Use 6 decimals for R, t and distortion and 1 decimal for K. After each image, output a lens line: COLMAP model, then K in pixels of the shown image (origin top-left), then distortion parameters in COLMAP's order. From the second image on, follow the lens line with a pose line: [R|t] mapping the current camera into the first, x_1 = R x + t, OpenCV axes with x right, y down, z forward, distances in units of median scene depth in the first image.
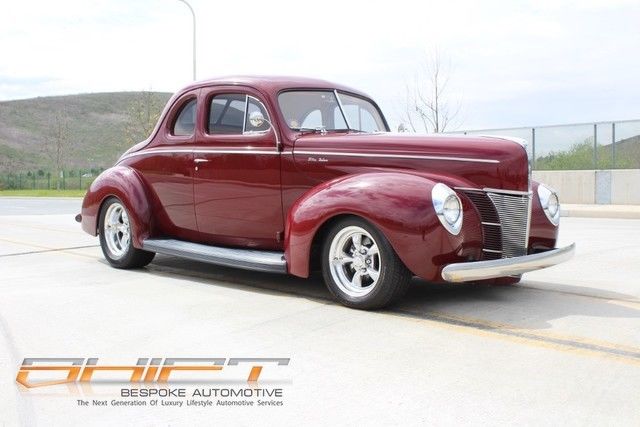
lens RADIAL K [[716.0, 0, 320.0], [0, 716.0, 213.5], [0, 0, 1]] dist [-0.095602, 0.057364]
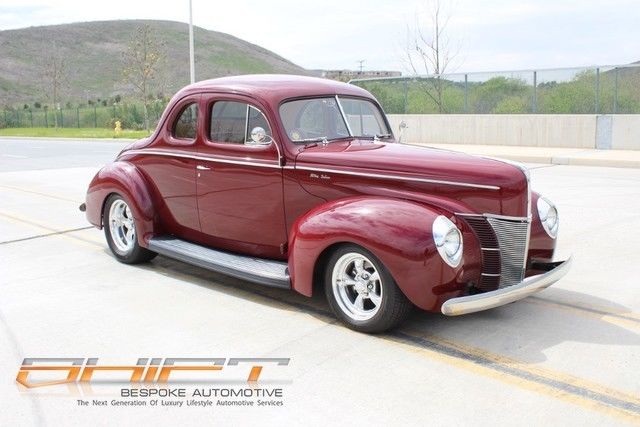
lens RADIAL K [[716.0, 0, 320.0], [0, 716.0, 213.5], [0, 0, 1]] dist [-0.095602, 0.057364]
pose [[0.999954, -0.009641, 0.000155, -0.003381], [0.009562, 0.993649, 0.112113, -0.131901], [-0.001235, -0.112107, 0.993695, -0.008874]]
